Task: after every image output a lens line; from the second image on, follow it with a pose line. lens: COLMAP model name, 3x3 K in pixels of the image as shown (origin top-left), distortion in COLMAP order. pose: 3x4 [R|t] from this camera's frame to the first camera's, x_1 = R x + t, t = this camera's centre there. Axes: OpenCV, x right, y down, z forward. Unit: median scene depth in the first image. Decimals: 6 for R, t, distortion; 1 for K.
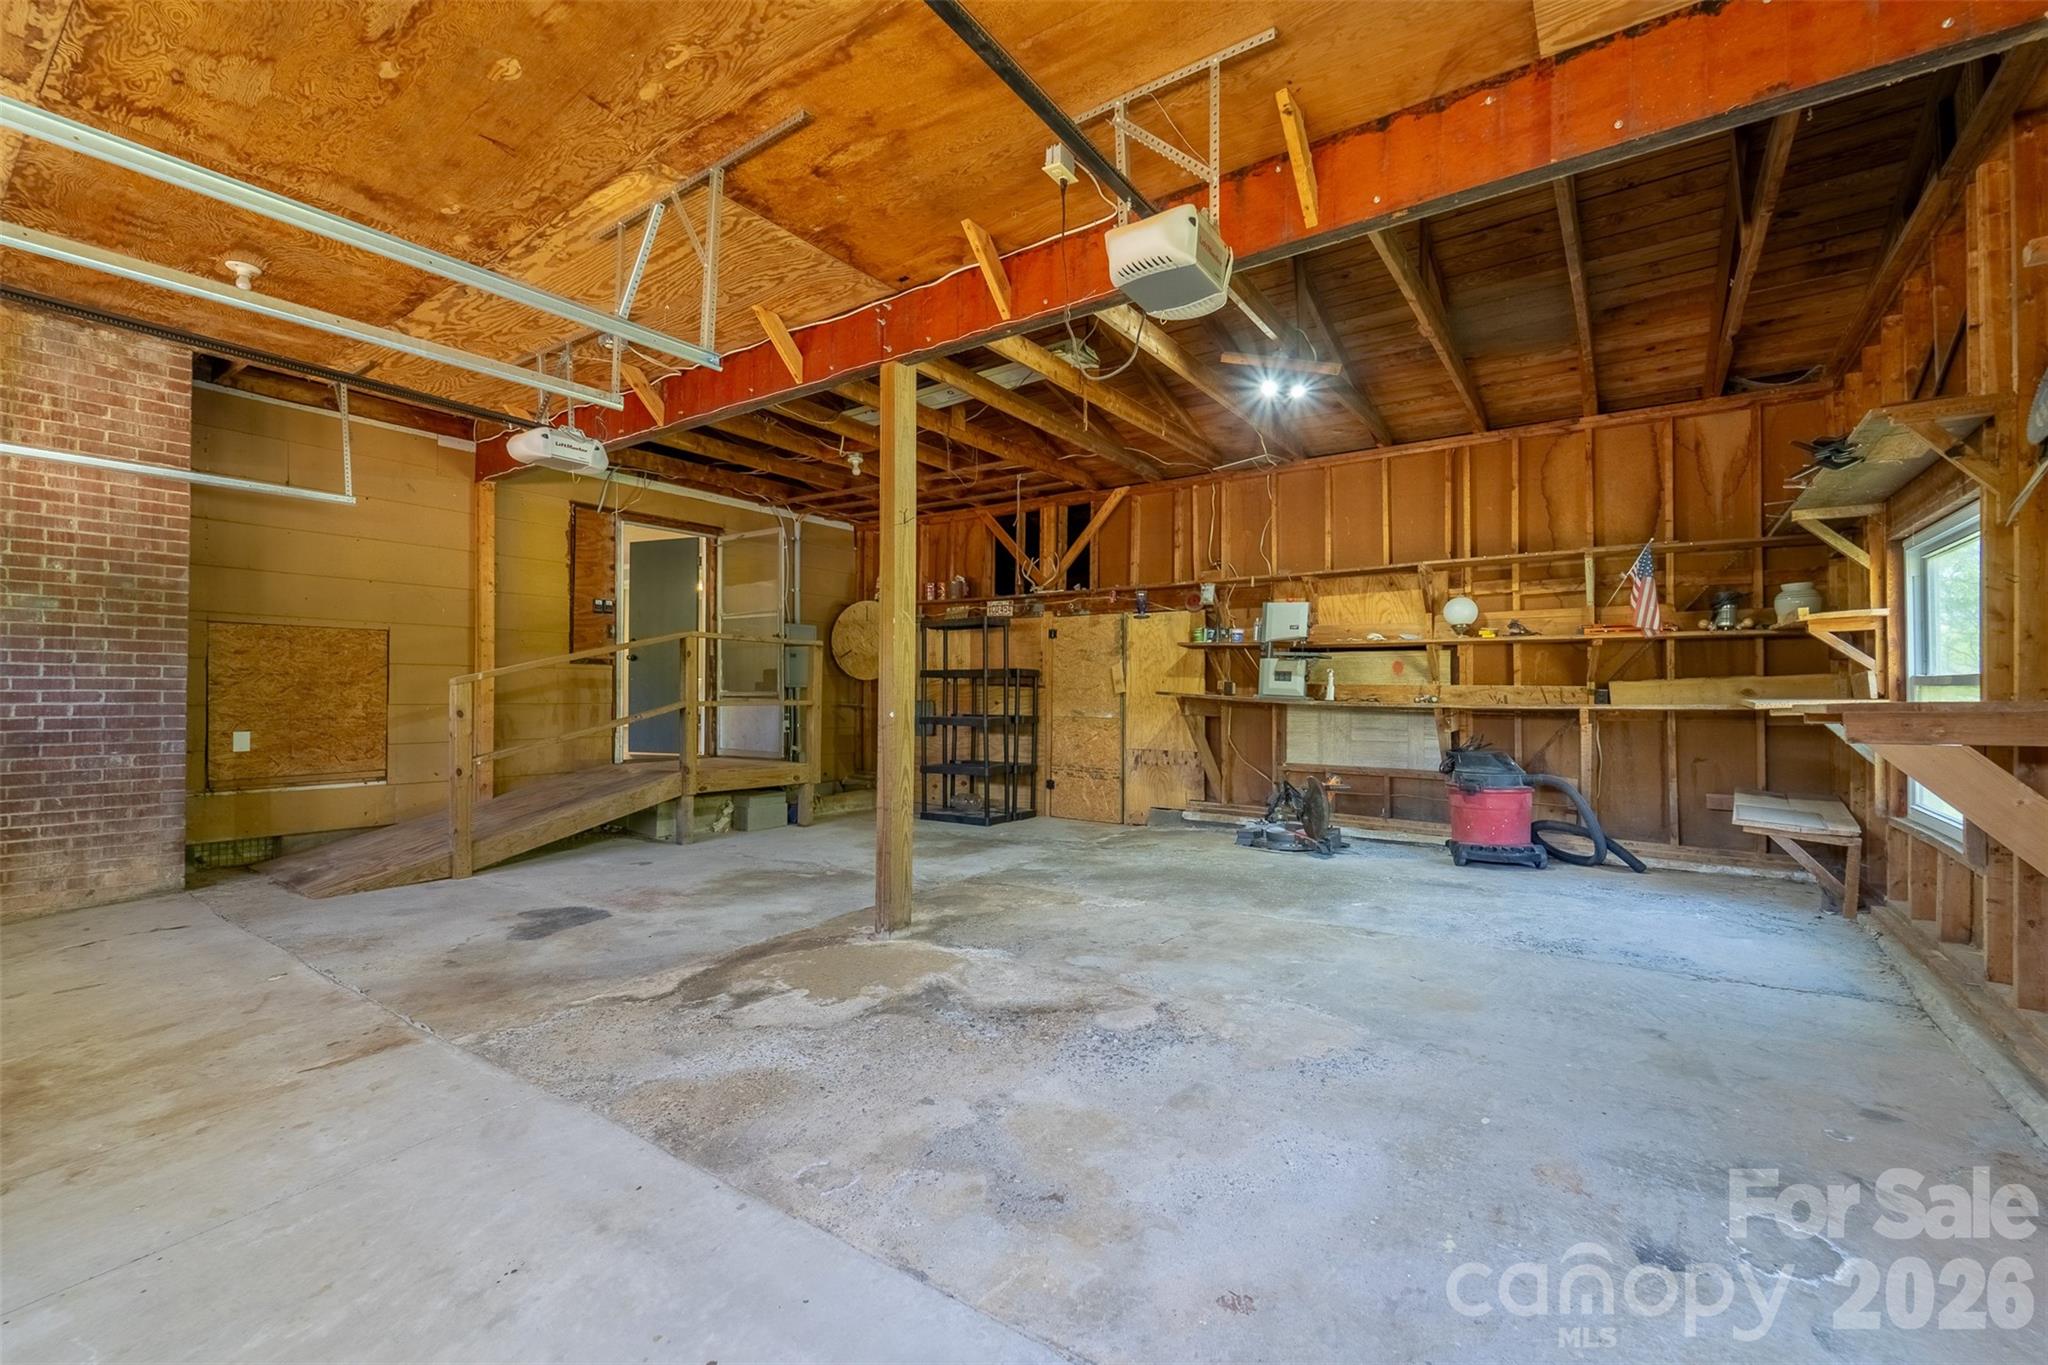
lens RADIAL K [[854.2, 0, 1030.3], [0, 854.2, 673.7], [0, 0, 1]] dist [0.005237, -0.000386]
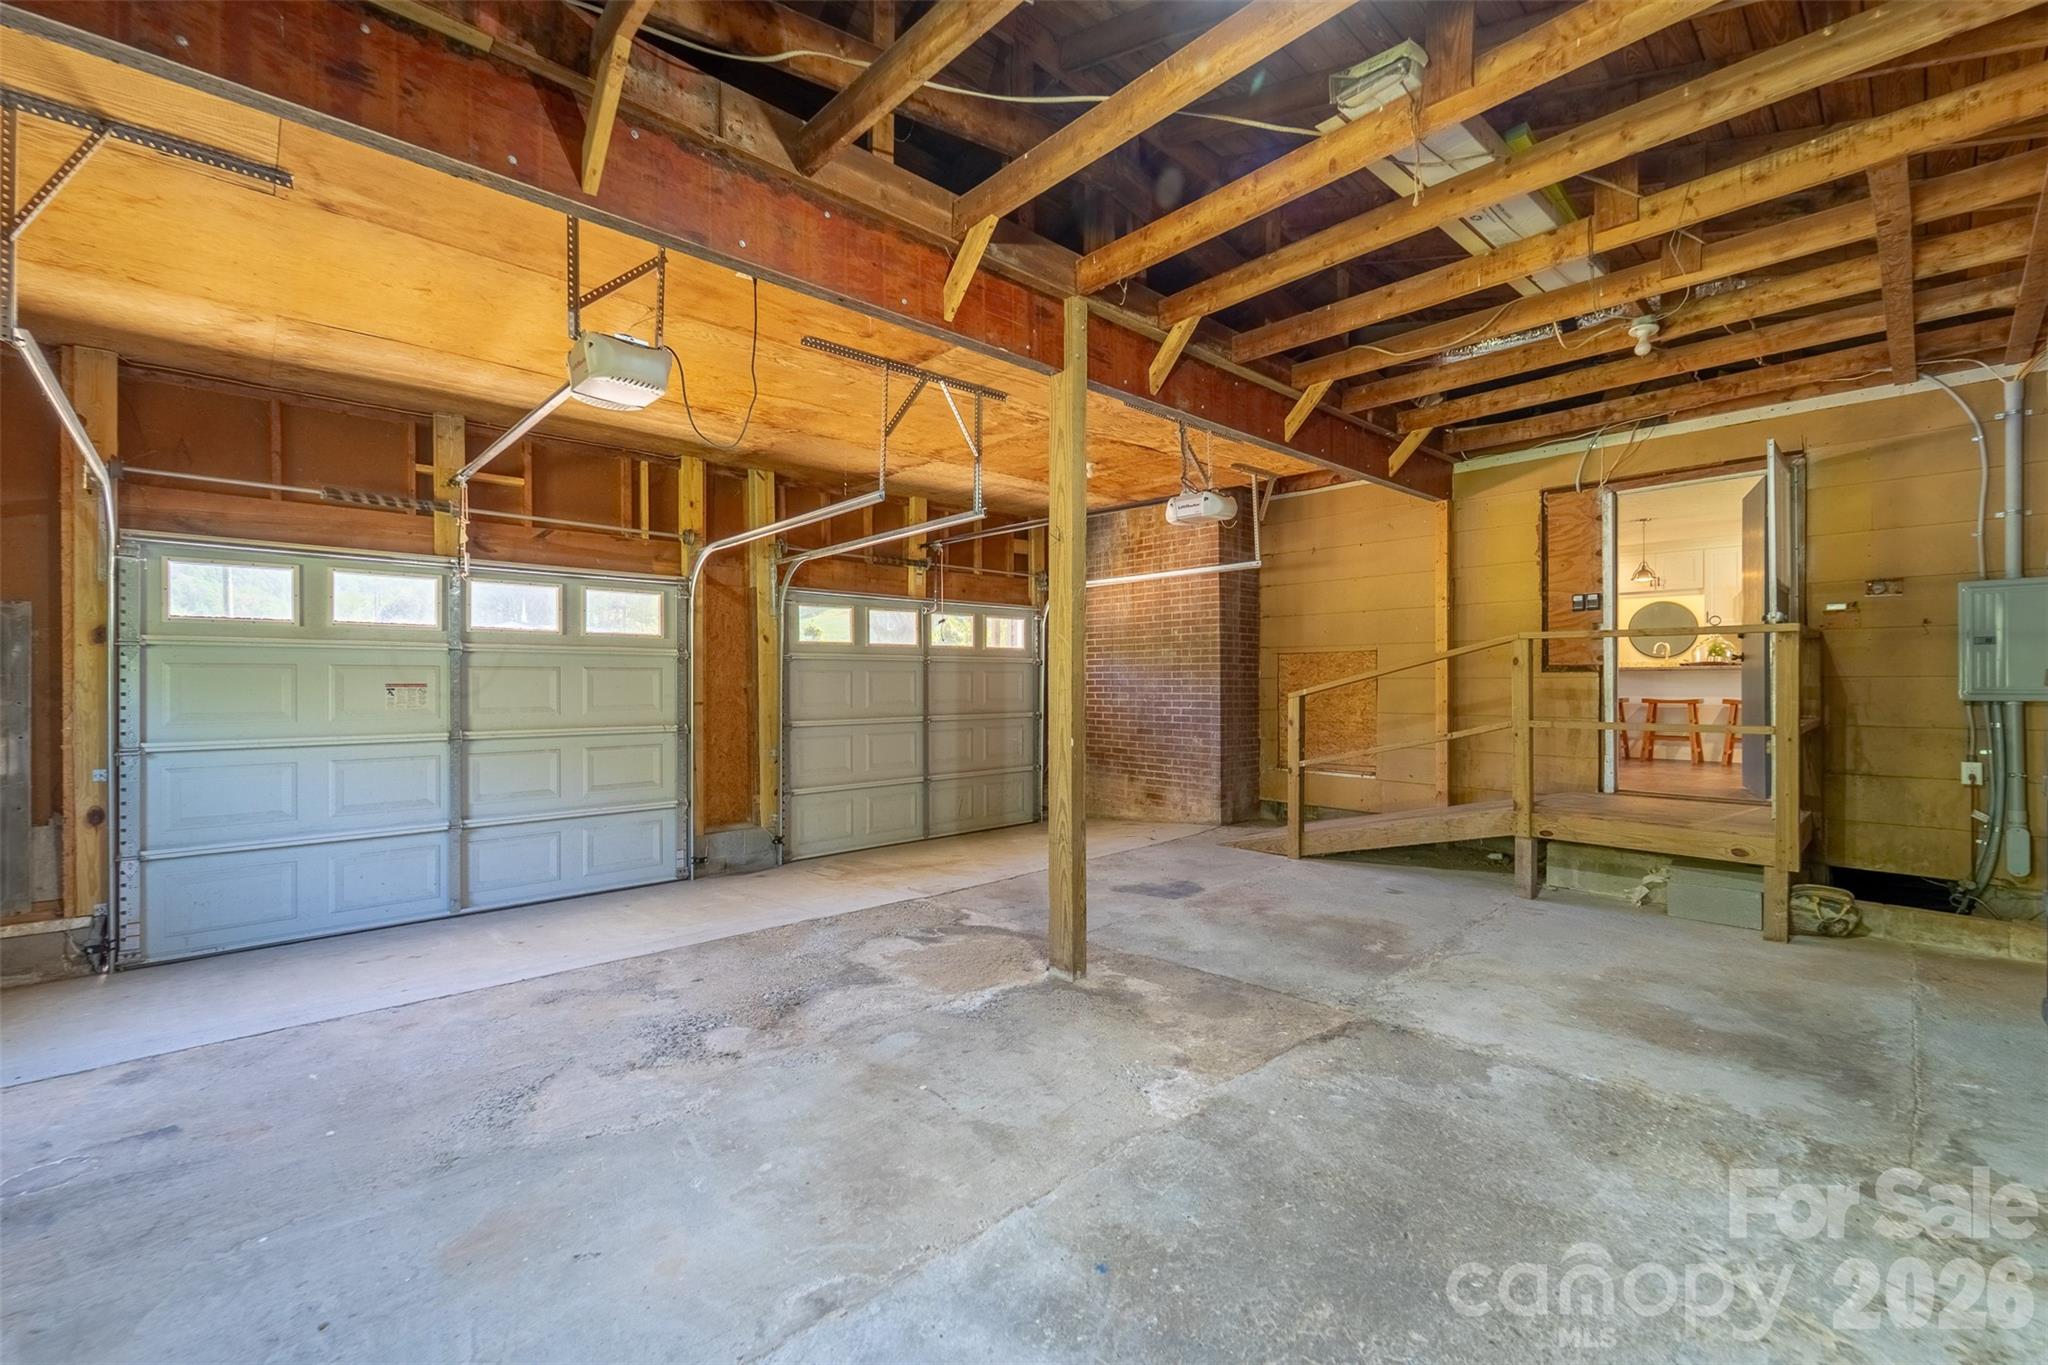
lens RADIAL K [[854.2, 0, 1030.3], [0, 854.2, 673.7], [0, 0, 1]] dist [0.005237, -0.000386]
pose [[-0.201521, -0.012799, -0.979401, 0.873699], [0.025152, 0.999517, -0.018237, -0.014718], [0.979161, -0.028309, -0.201102, 1.290430]]
